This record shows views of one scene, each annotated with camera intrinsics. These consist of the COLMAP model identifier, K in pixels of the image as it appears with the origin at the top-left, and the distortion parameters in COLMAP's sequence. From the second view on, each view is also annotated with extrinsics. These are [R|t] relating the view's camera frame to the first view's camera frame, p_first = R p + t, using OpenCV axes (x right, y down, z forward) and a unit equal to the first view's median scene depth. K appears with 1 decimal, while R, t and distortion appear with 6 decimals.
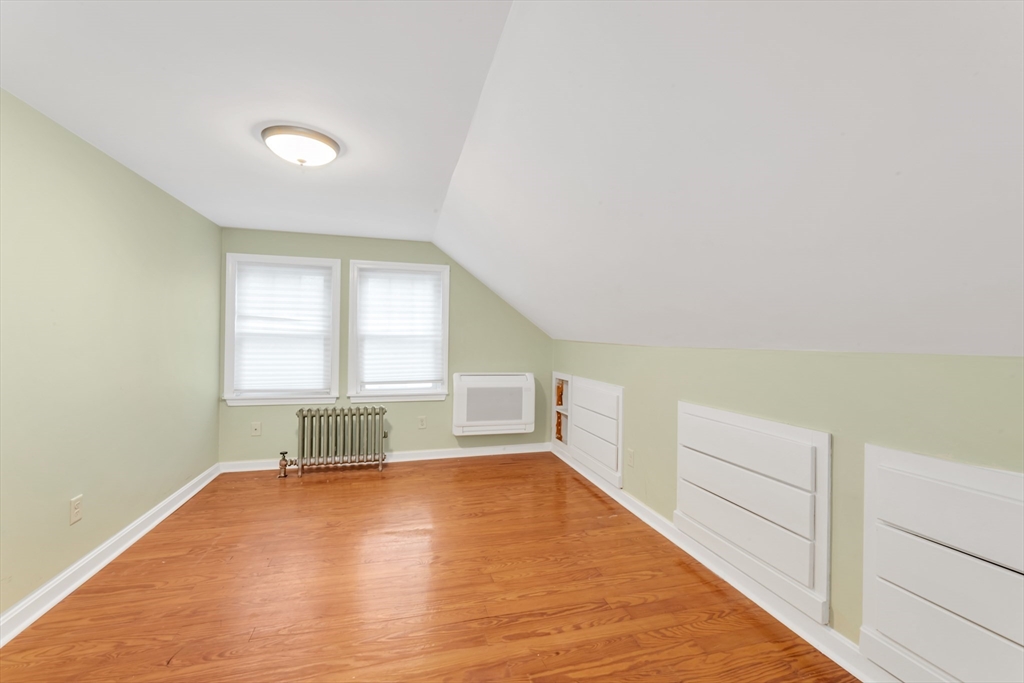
lens RADIAL K [[420.7, 0, 512.2], [0, 420.7, 340.3], [0, 0, 1]] dist [0.002546, 0.000337]
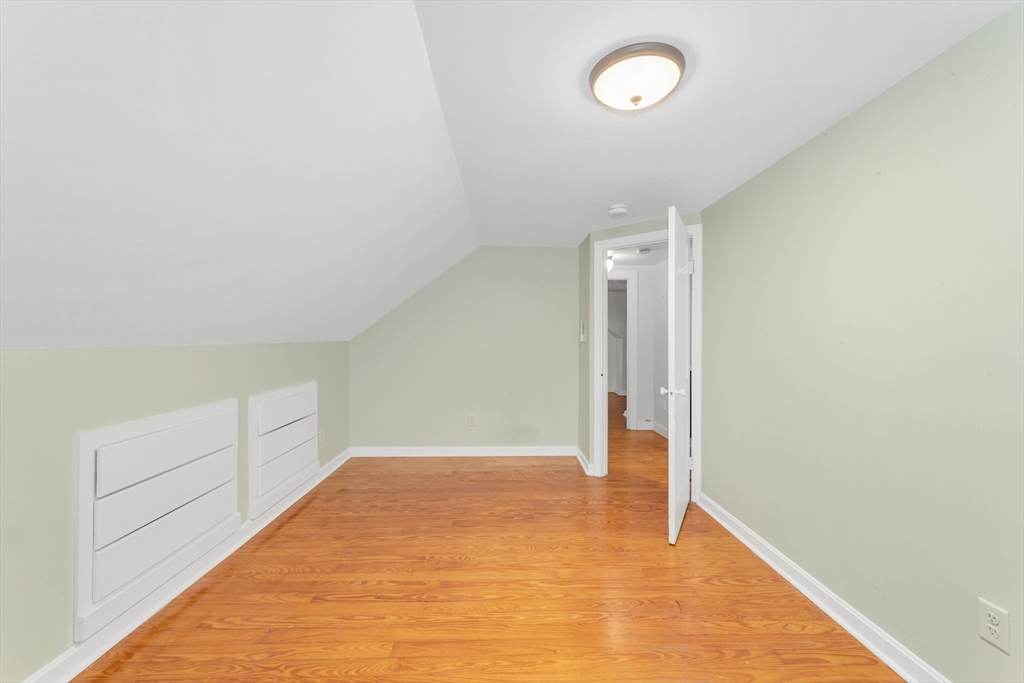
lens RADIAL K [[420.7, 0, 511.4], [0, 420.7, 338.4], [0, 0, 1]] dist [0.002546, 0.000337]
pose [[-0.967758, -0.013929, 0.251495, -0.536084], [-0.013208, 0.999902, 0.004553, -0.035725], [-0.251534, 0.001085, -0.967848, 2.002846]]
